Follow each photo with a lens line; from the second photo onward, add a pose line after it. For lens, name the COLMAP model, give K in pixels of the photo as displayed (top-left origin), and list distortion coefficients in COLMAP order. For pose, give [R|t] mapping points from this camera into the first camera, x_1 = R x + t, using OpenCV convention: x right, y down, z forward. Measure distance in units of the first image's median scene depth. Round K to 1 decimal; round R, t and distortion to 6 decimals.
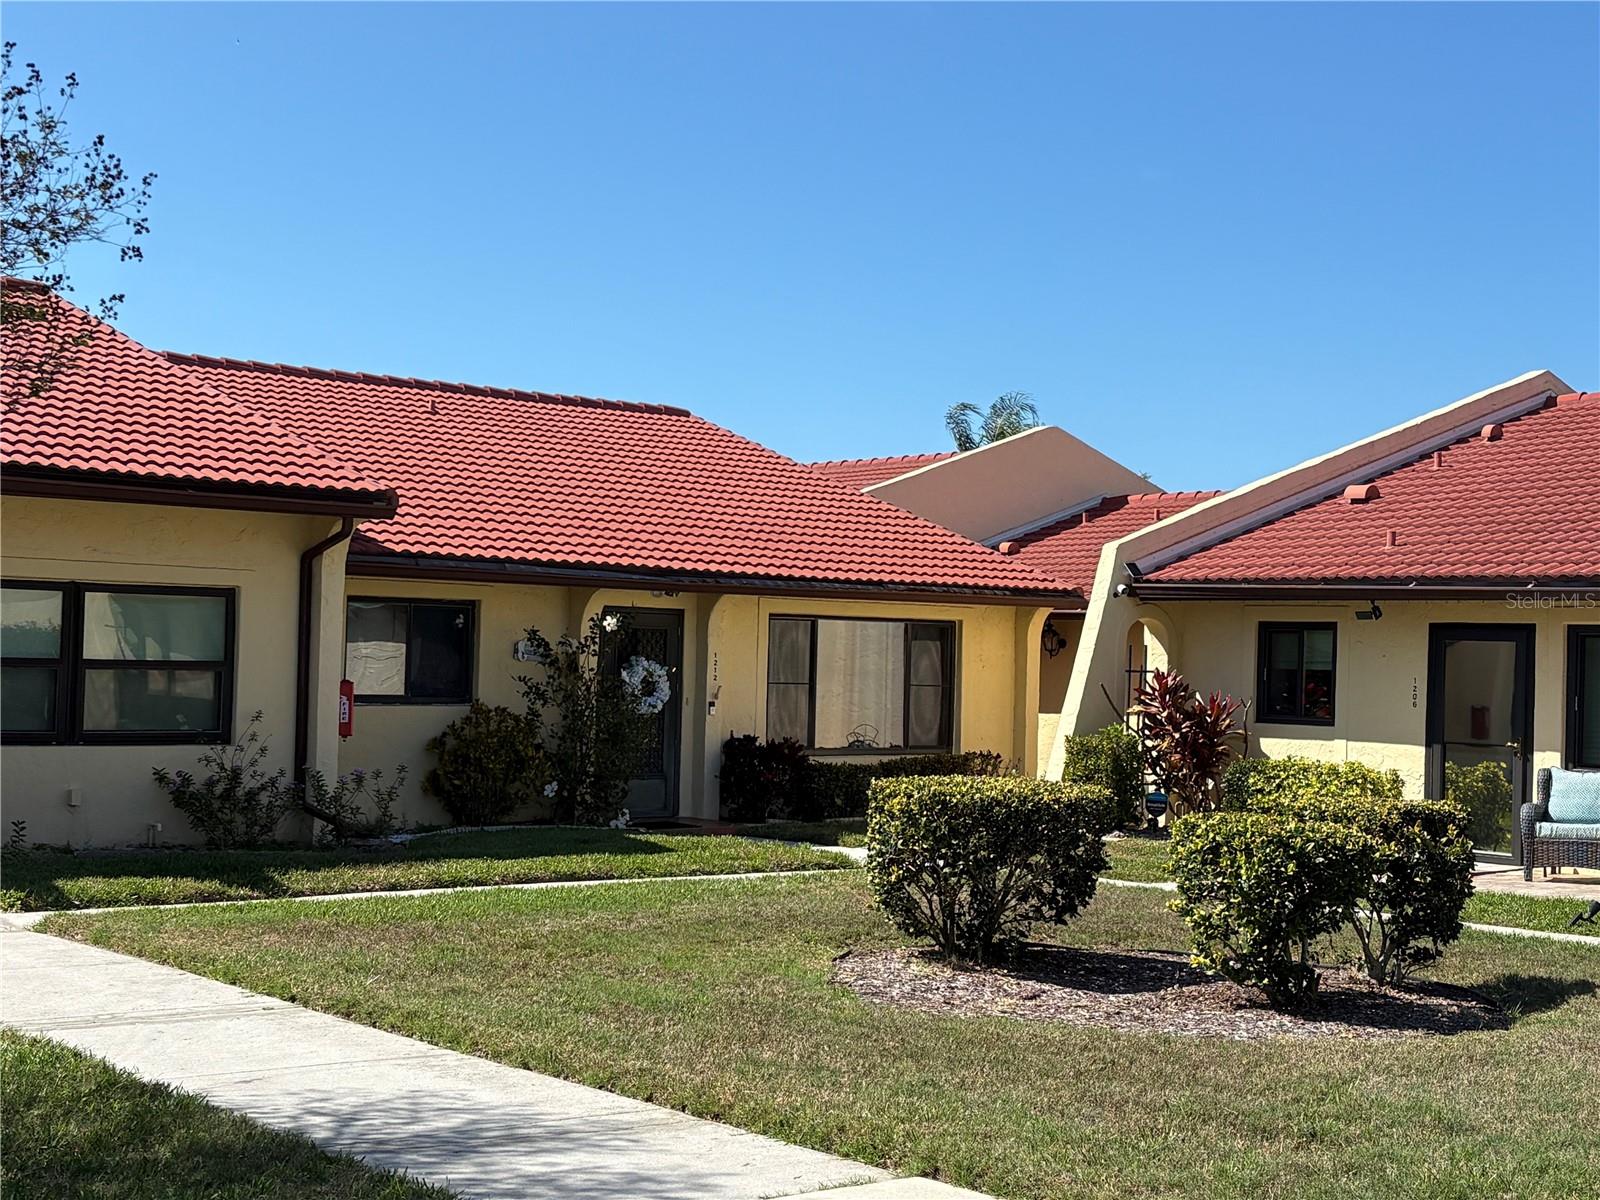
lens RADIAL K [[2450.6, 0, 807.2], [0, 2450.6, 601.7], [0, 0, 1]] dist [0.169797, 0.000000]
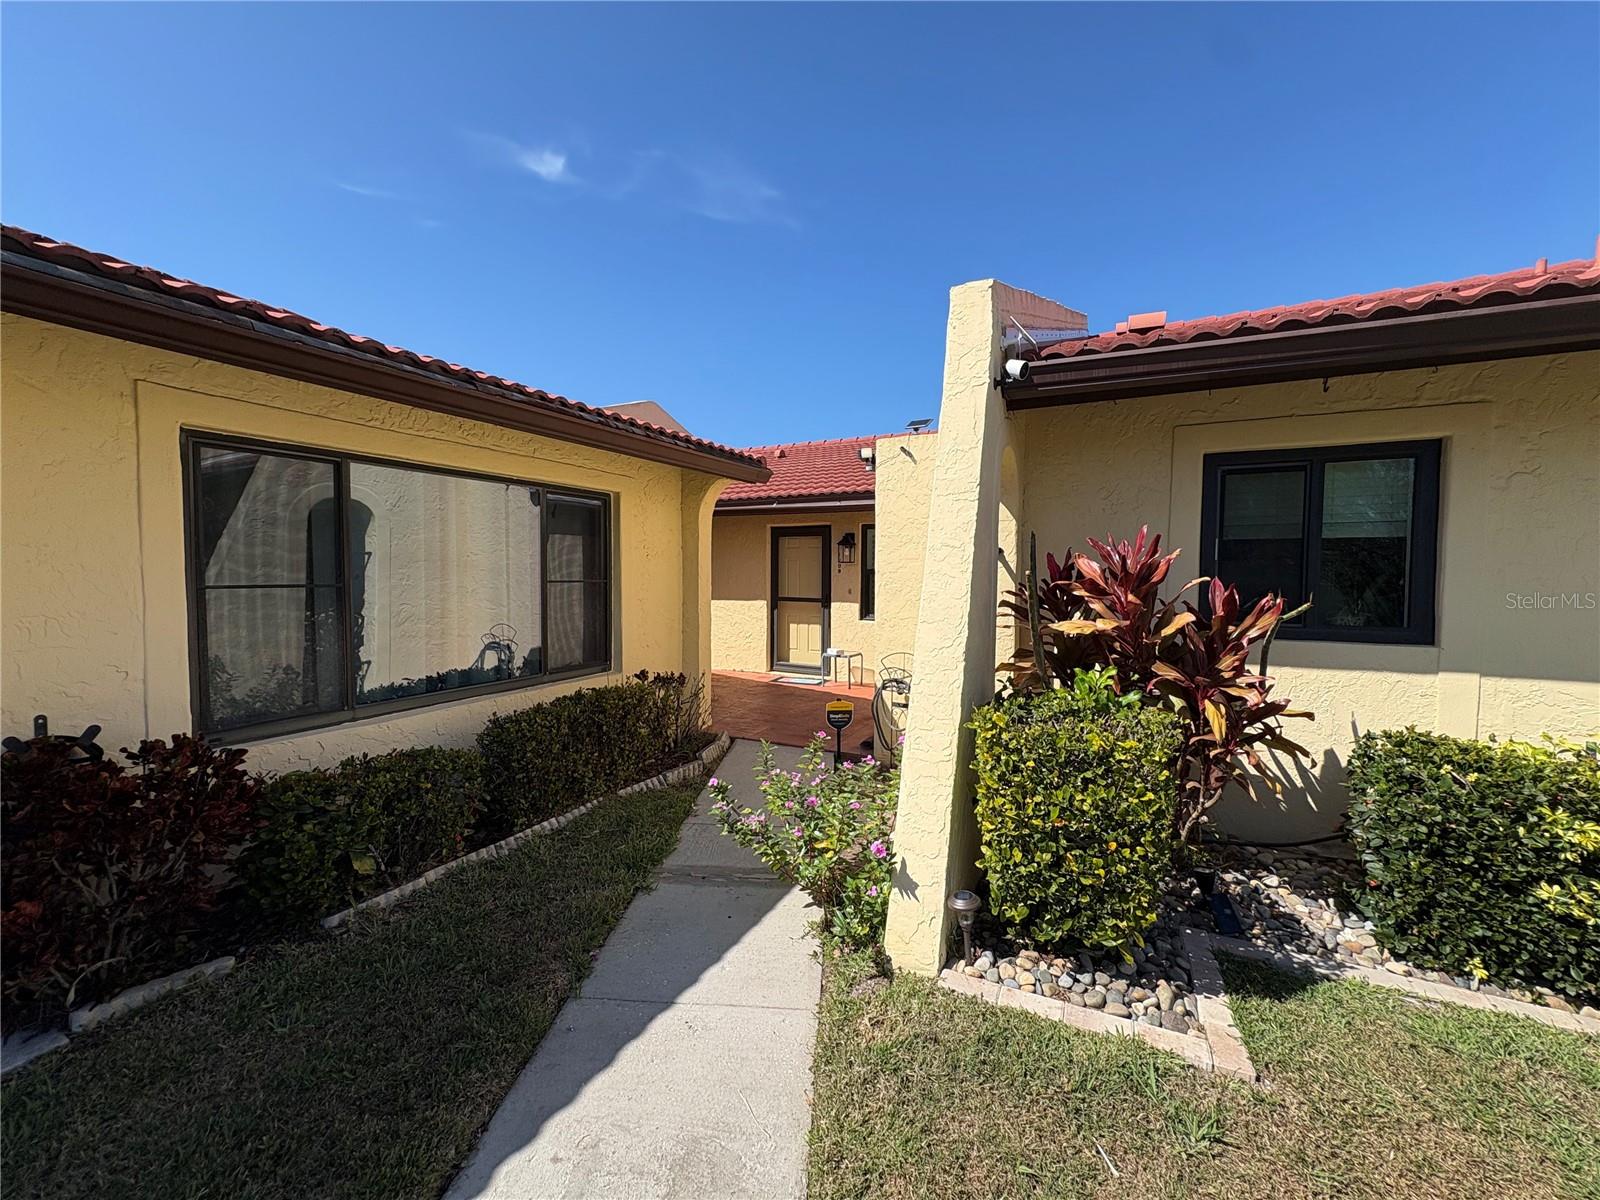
lens RADIAL K [[639.4, 0, 804.4], [0, 639.4, 600.9], [0, 0, 1]] dist [-0.001034, -0.000025]
pose [[0.918315, -0.039970, 0.393827, 0.045387], [0.009429, 0.996816, 0.079181, 0.031134], [-0.395738, -0.069000, 0.915768, 0.973072]]
